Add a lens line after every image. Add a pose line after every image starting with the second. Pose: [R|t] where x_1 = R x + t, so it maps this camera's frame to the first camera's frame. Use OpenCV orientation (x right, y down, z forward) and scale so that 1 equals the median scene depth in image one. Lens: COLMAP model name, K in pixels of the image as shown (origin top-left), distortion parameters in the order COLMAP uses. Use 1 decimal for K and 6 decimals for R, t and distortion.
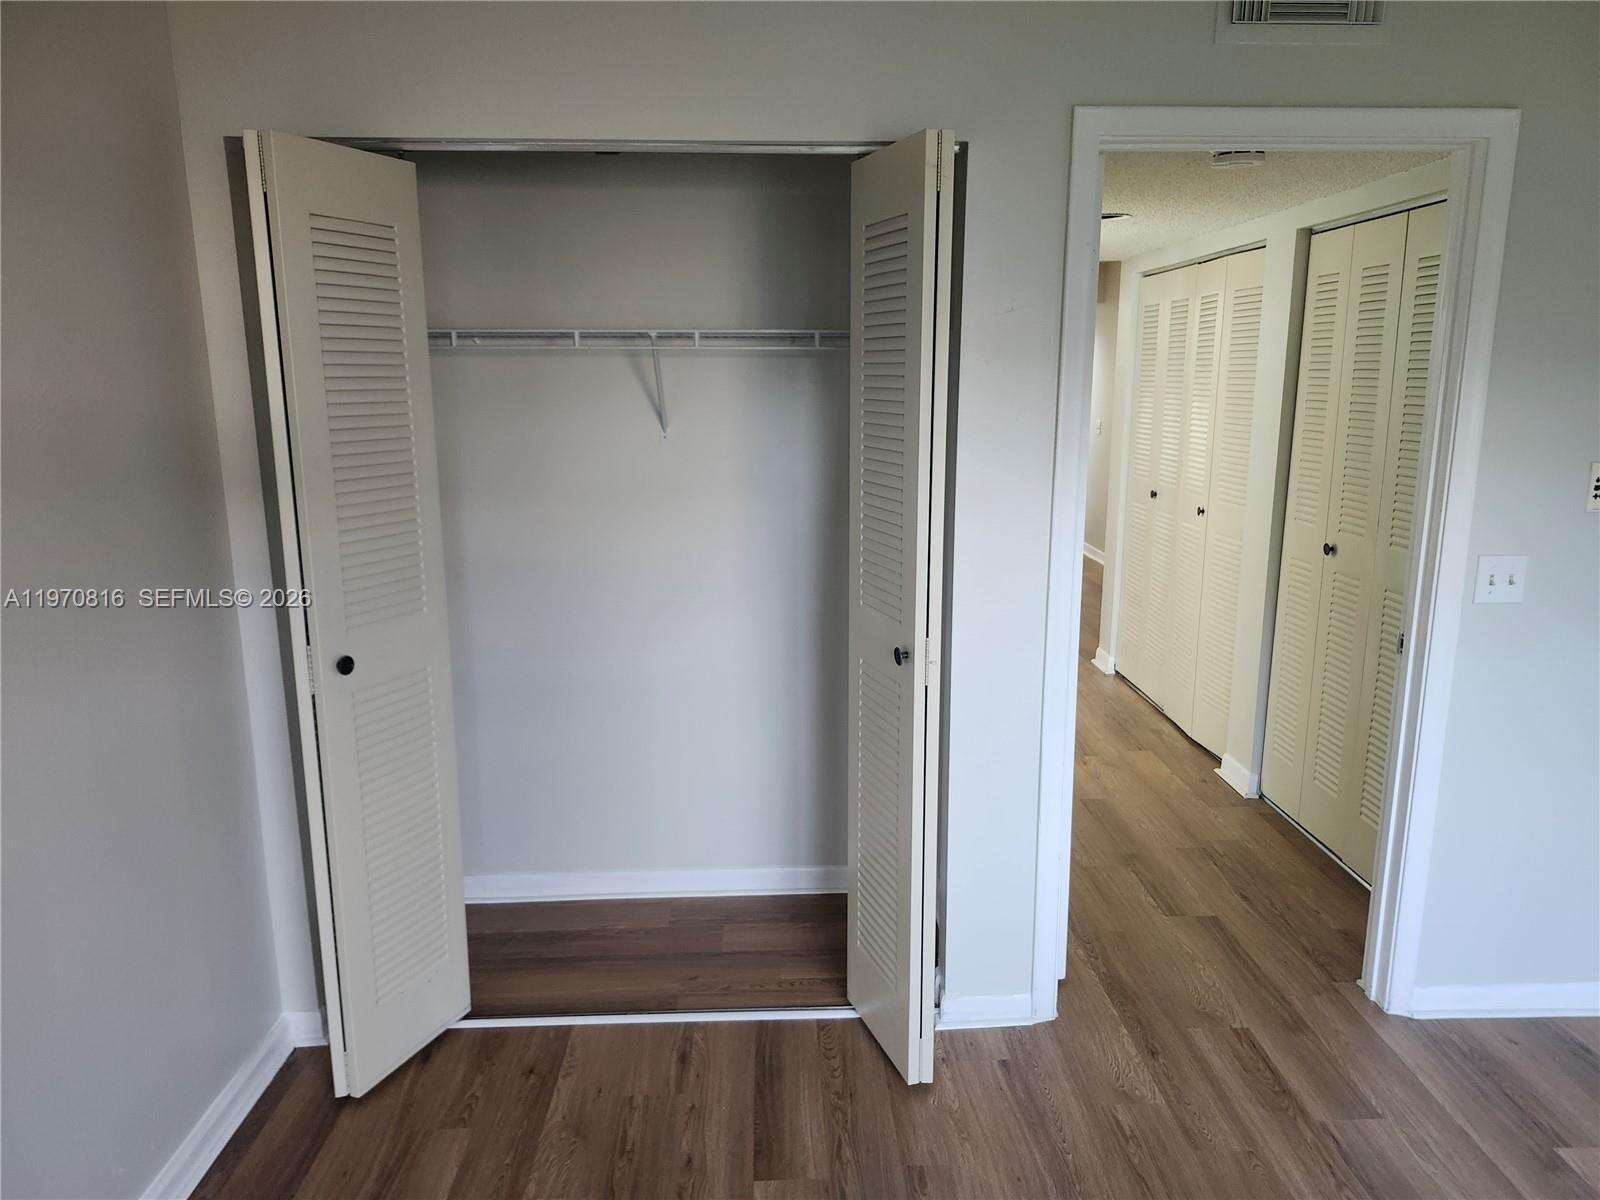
lens RADIAL K [[1143.0, 0, 800.0], [0, 1143.0, 600.0], [0, 0, 1]] dist [0.058573, -0.044647]
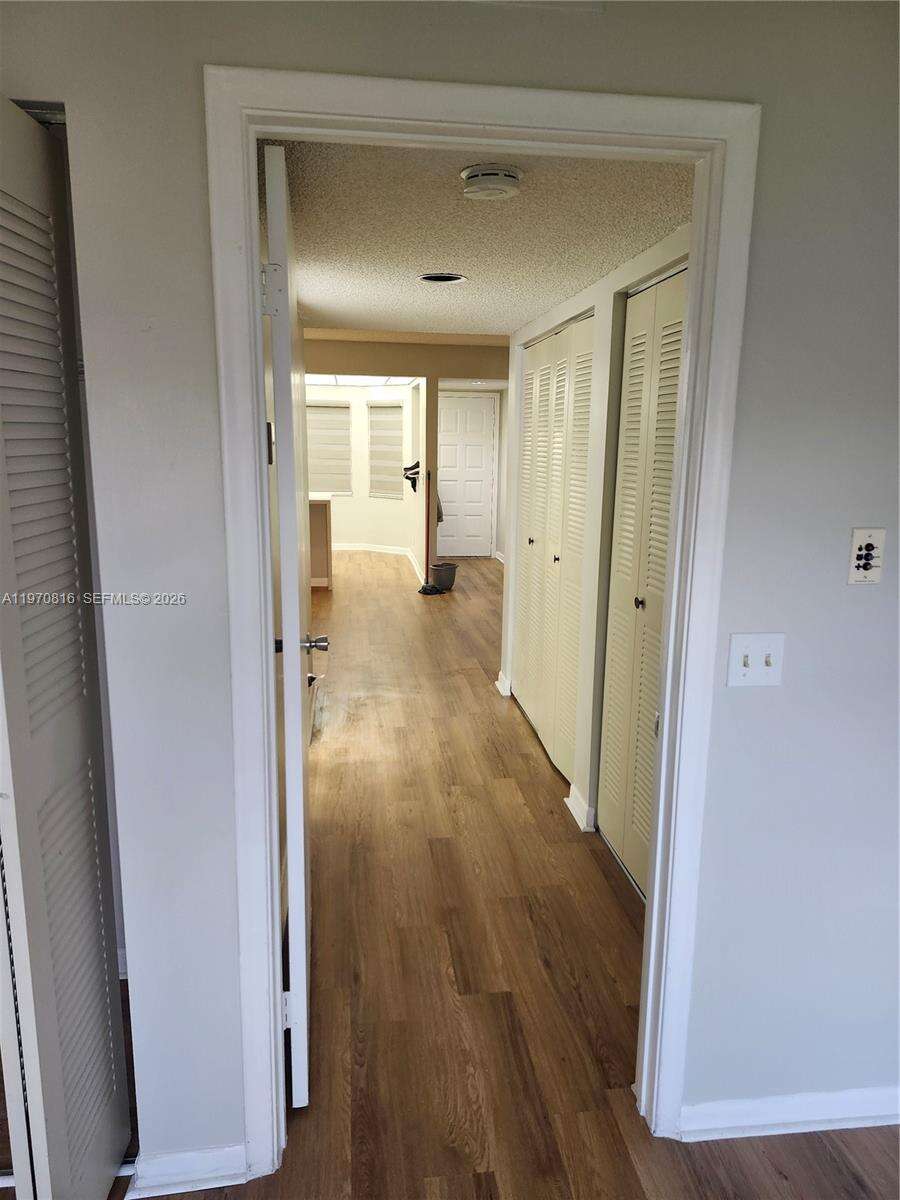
lens RADIAL K [[822.7, 0, 450.0], [0, 822.7, 600.0], [0, 0, 1]] dist [0.079562, -0.098237]
pose [[0.996563, -0.005640, 0.082646, 0.246692], [0.006128, 0.999965, -0.005647, -0.046281], [-0.082612, 0.006134, 0.996563, 0.302727]]
